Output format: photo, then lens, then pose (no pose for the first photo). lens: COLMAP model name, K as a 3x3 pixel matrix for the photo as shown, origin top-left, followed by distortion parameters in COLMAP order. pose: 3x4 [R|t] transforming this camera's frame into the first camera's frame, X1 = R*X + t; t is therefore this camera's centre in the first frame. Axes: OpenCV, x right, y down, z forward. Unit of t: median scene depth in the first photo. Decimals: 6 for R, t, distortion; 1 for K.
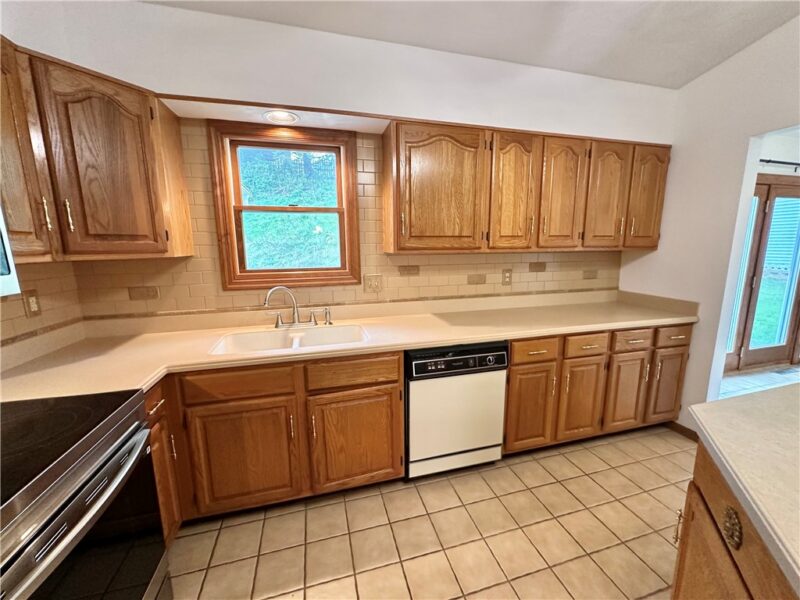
lens RADIAL K [[318.1, 0, 400.3], [0, 318.1, 299.8], [0, 0, 1]] dist [-0.003843, 0.000372]
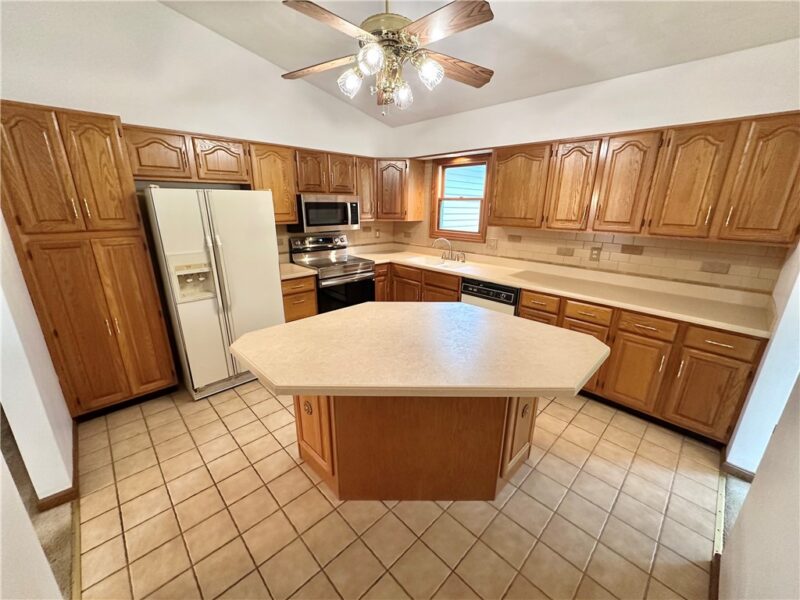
lens RADIAL K [[318.1, 0, 401.4], [0, 318.1, 300.4], [0, 0, 1]] dist [-0.003843, 0.000372]
pose [[0.481137, 0.268666, -0.834461, 1.211857], [-0.165825, 0.962588, 0.214306, -0.046981], [0.860819, 0.035264, 0.507689, -0.250055]]
